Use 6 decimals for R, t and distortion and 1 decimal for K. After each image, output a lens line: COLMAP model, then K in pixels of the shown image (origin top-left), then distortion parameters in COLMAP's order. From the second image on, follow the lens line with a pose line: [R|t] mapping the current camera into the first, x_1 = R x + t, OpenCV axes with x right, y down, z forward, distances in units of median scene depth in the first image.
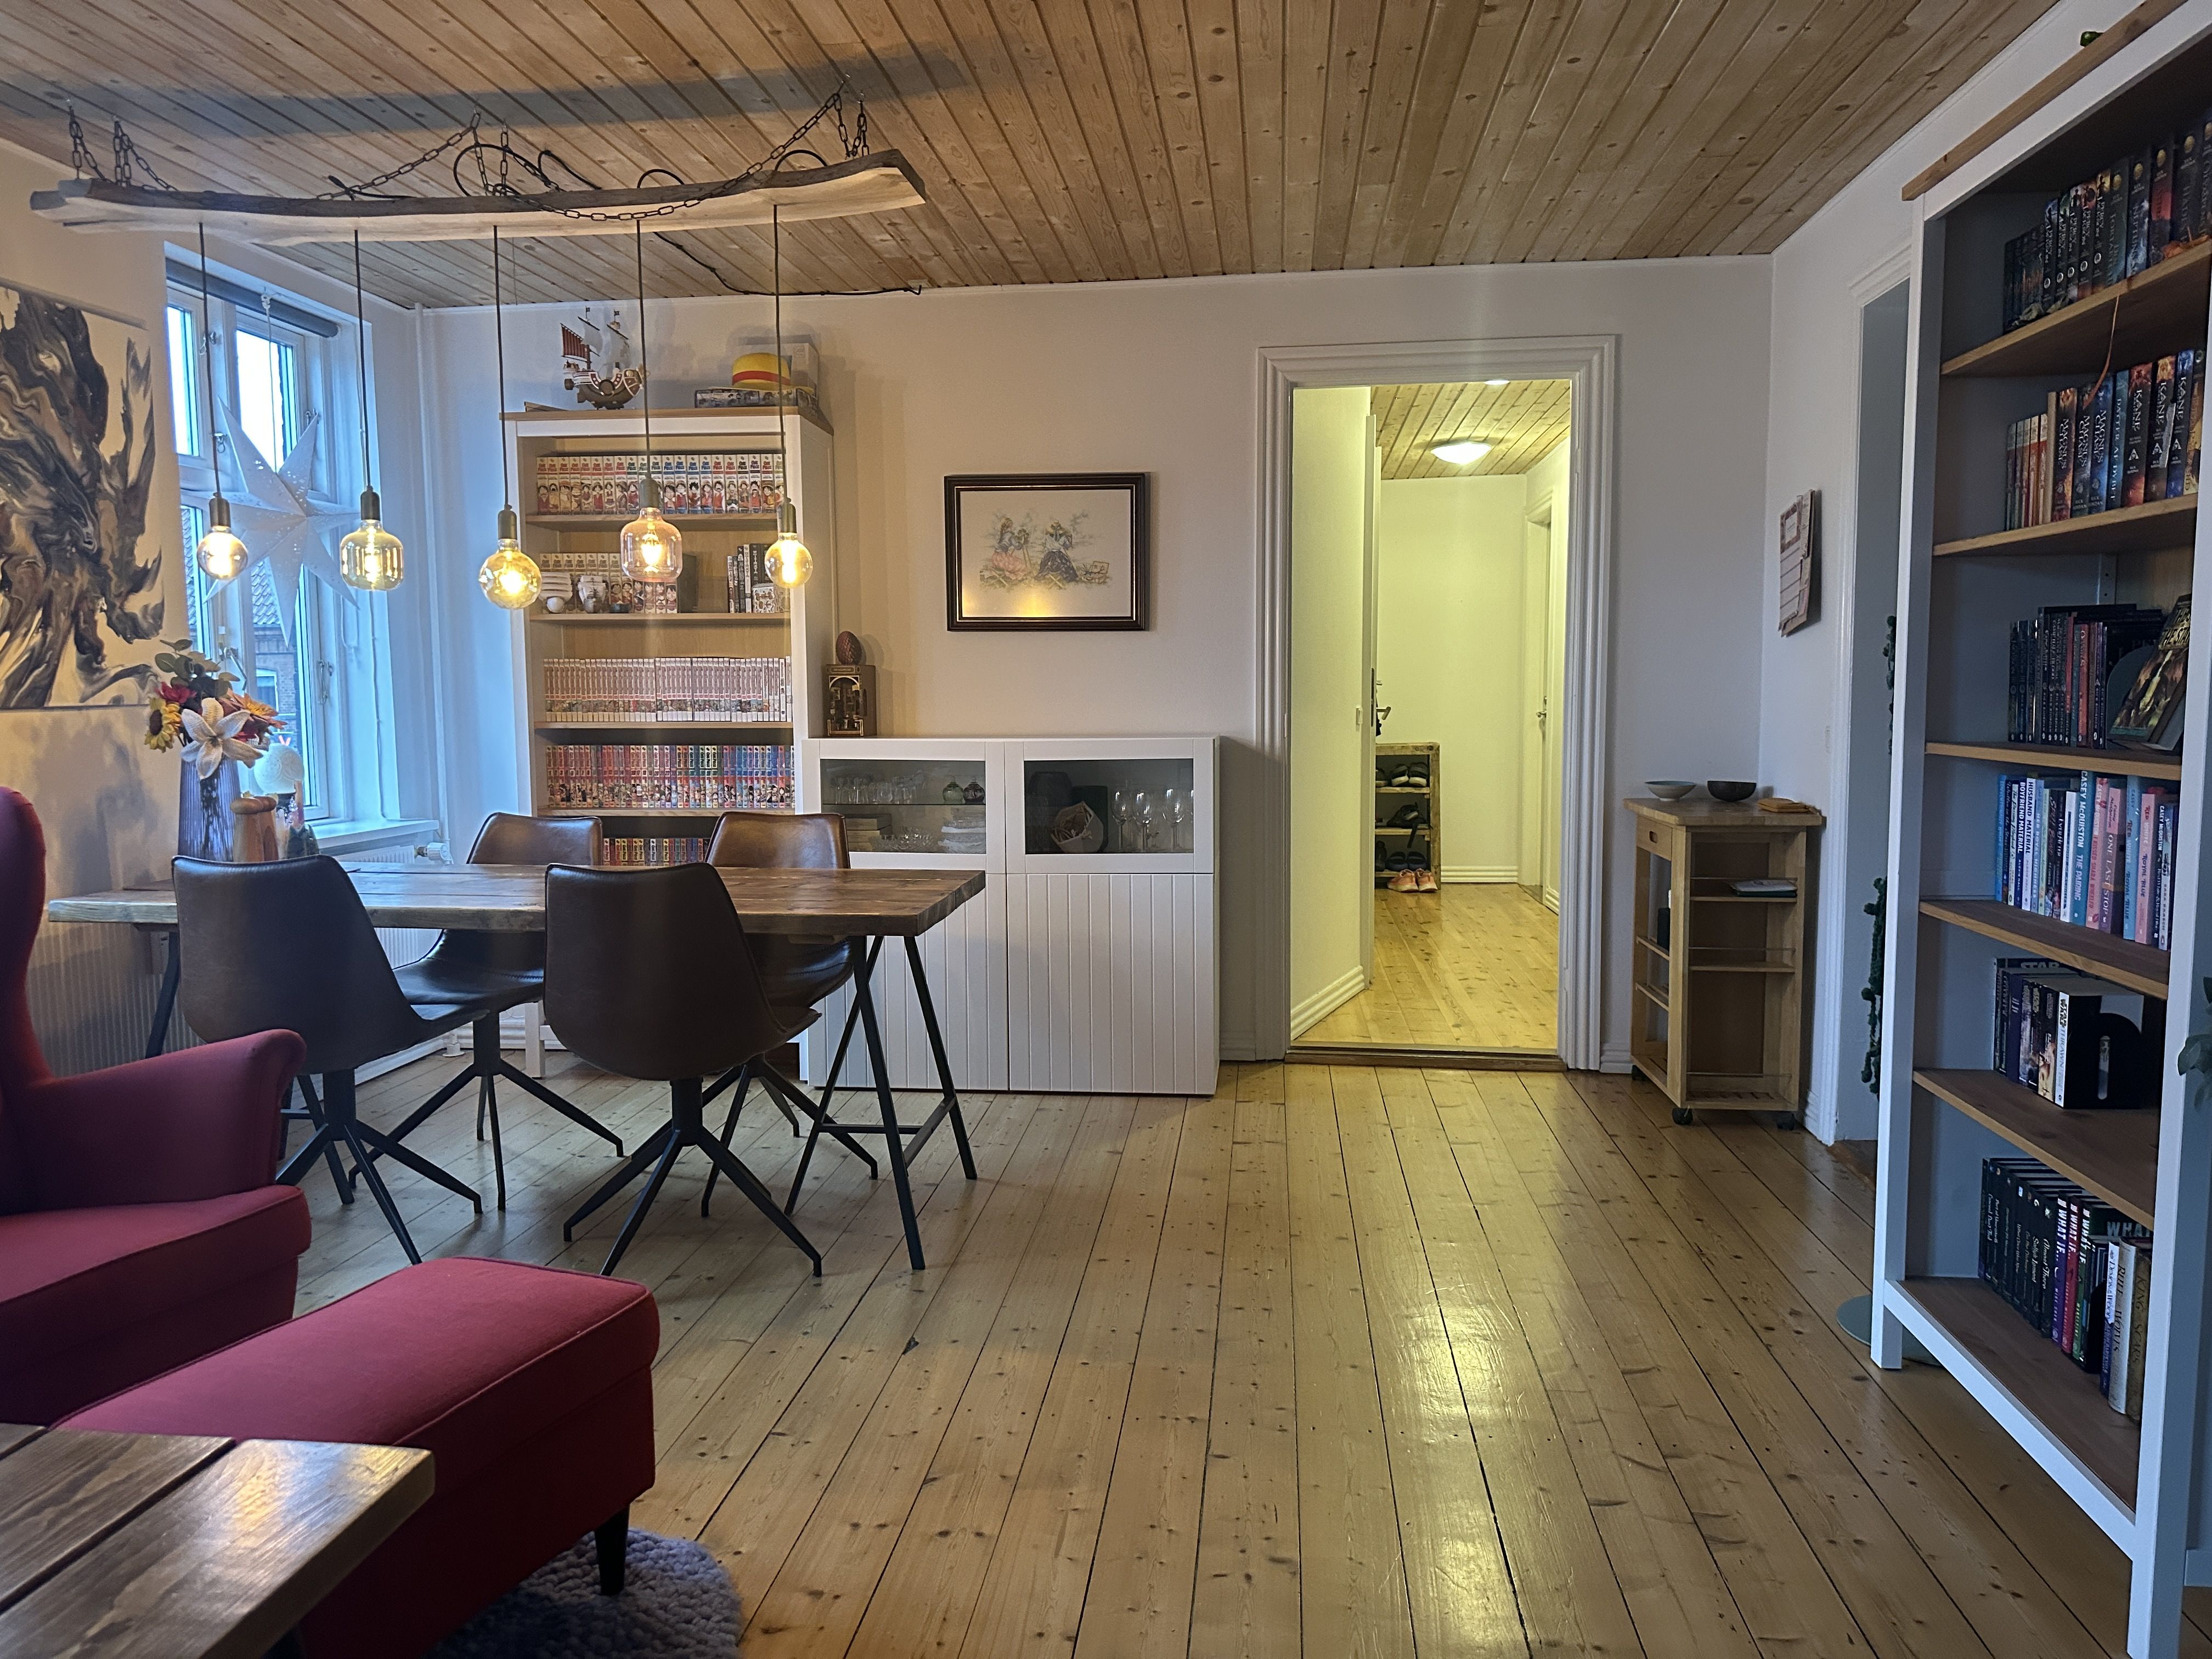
lens RADIAL K [[1530.1, 0, 1098.8], [0, 1530.1, 819.9], [0, 0, 1]] dist [-0.003688, -0.013036]
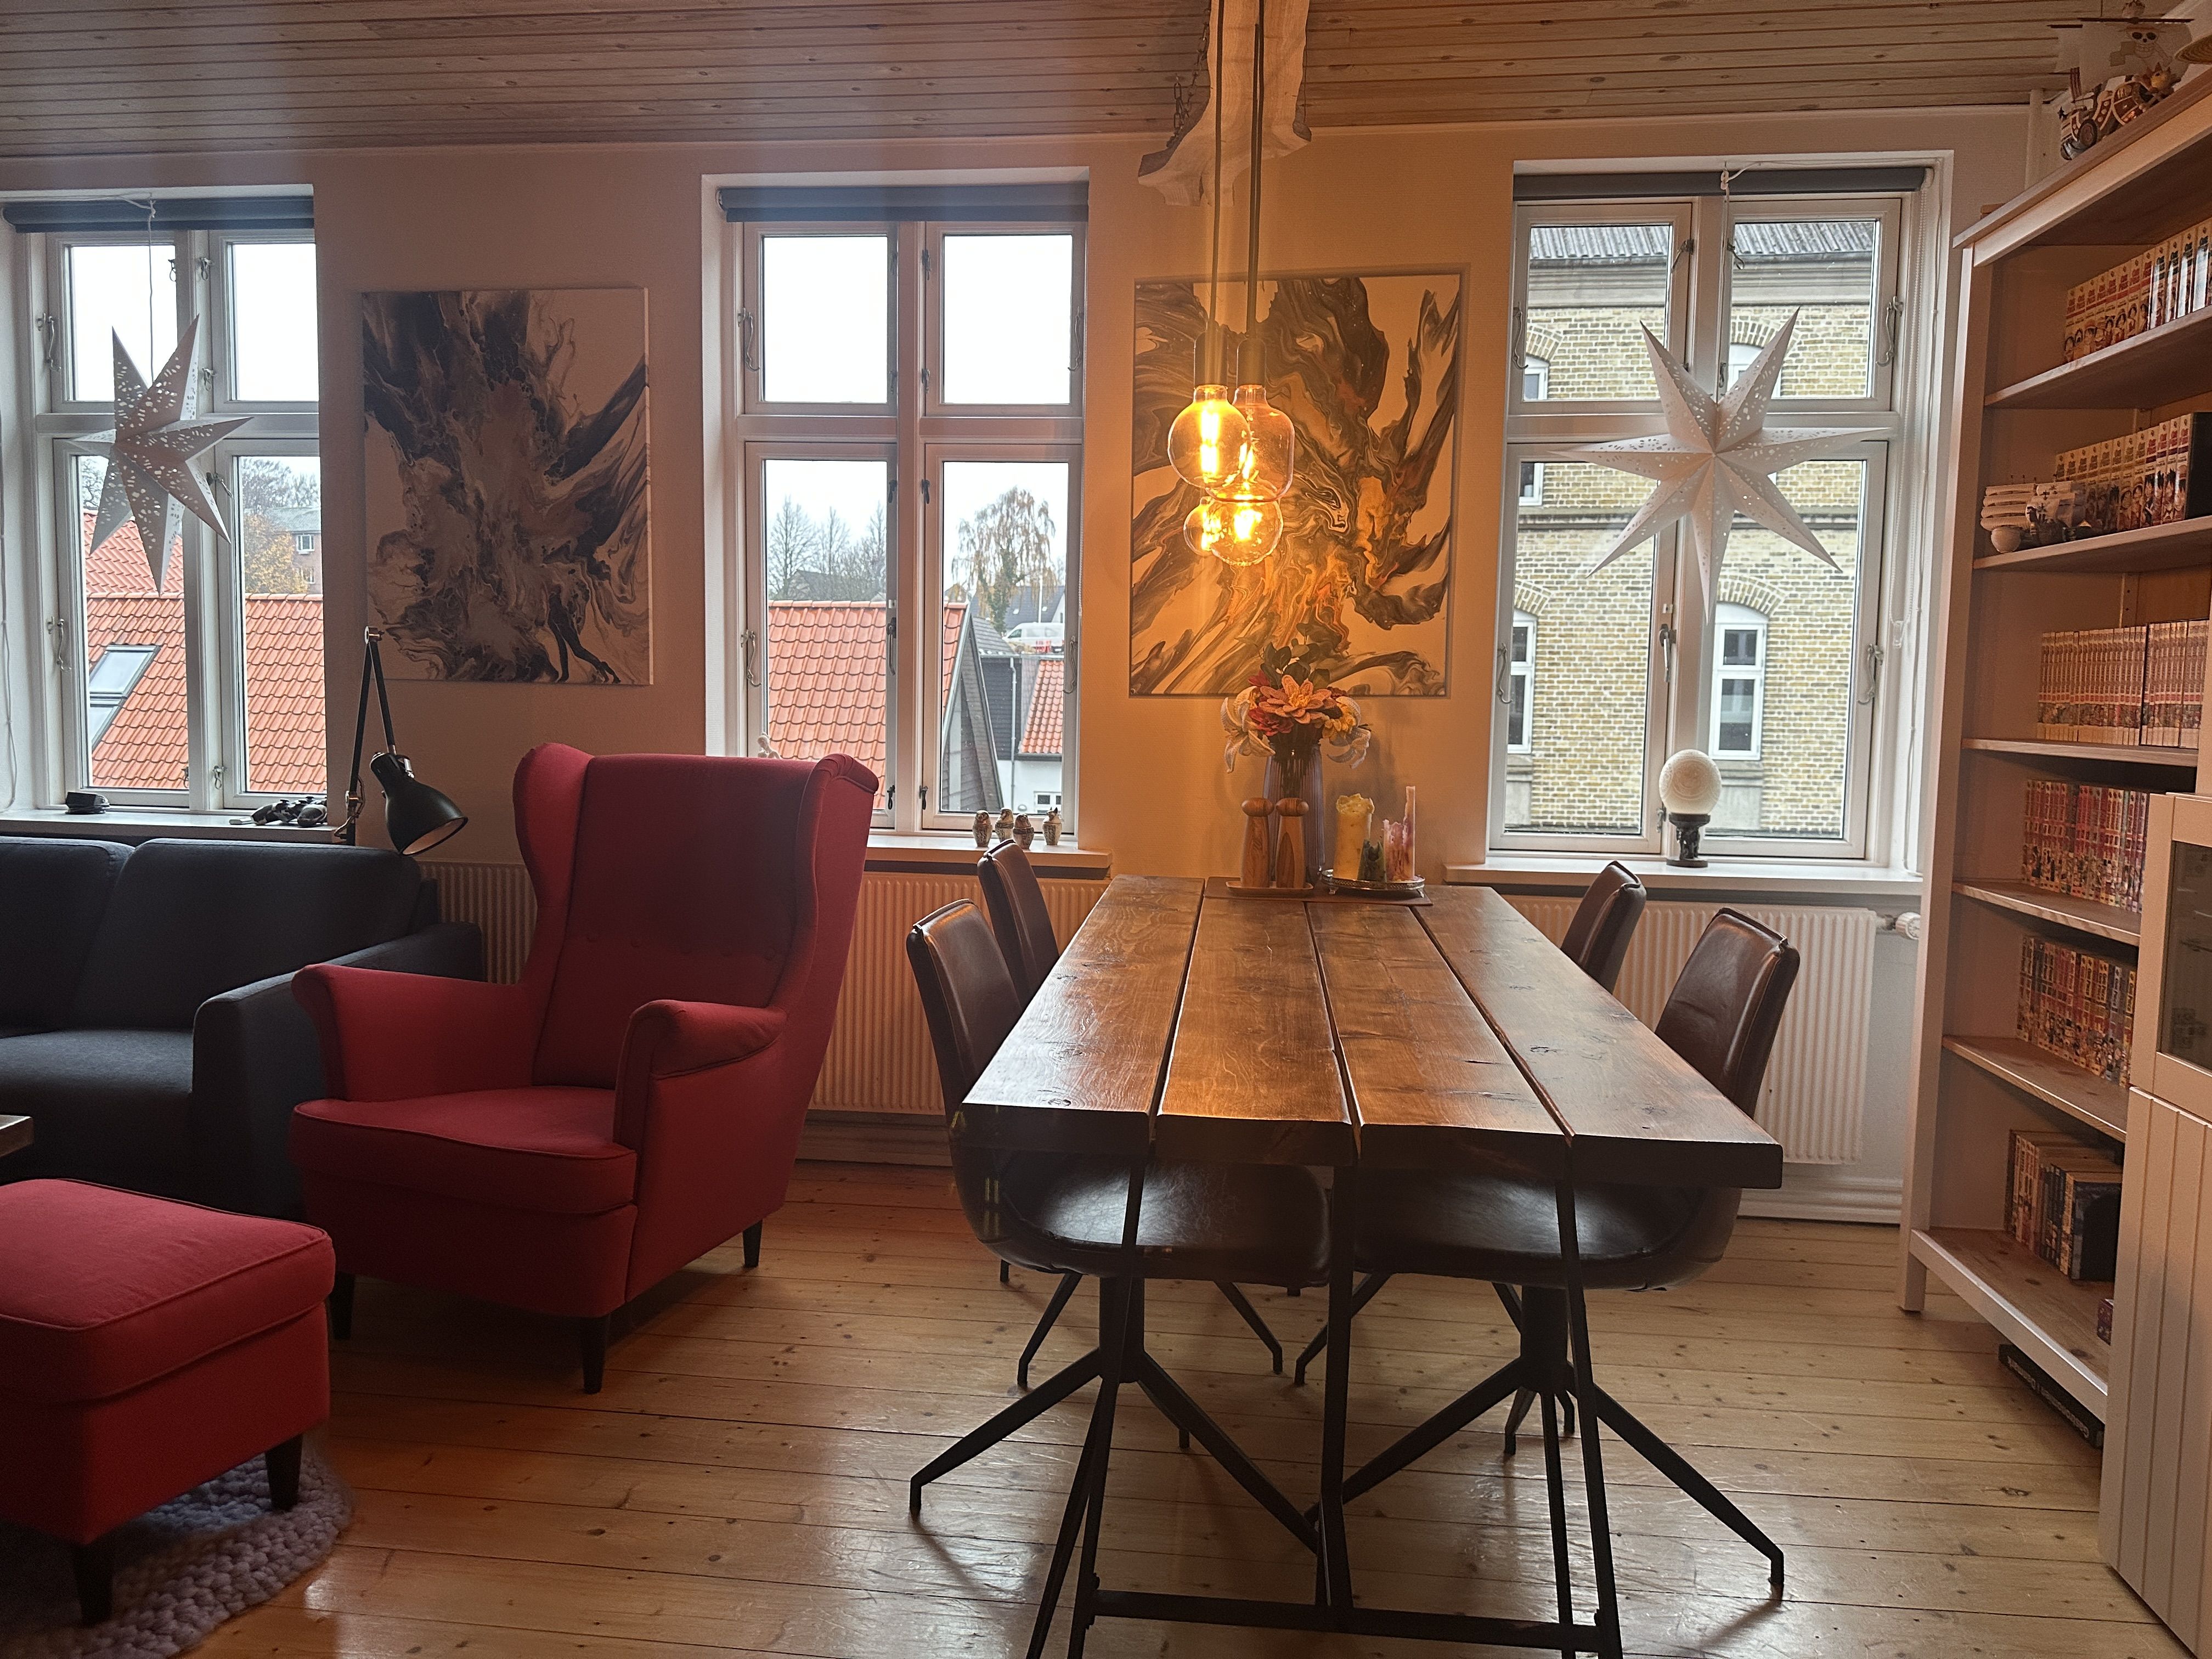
lens RADIAL K [[1530.1, 0, 1090.5], [0, 1530.1, 842.8], [0, 0, 1]] dist [-0.003688, -0.013036]
pose [[-0.001458, 0.107050, -0.994253, 0.309403], [-0.093729, 0.989862, 0.106715, -0.070504], [0.995597, 0.093346, 0.008590, 0.837451]]
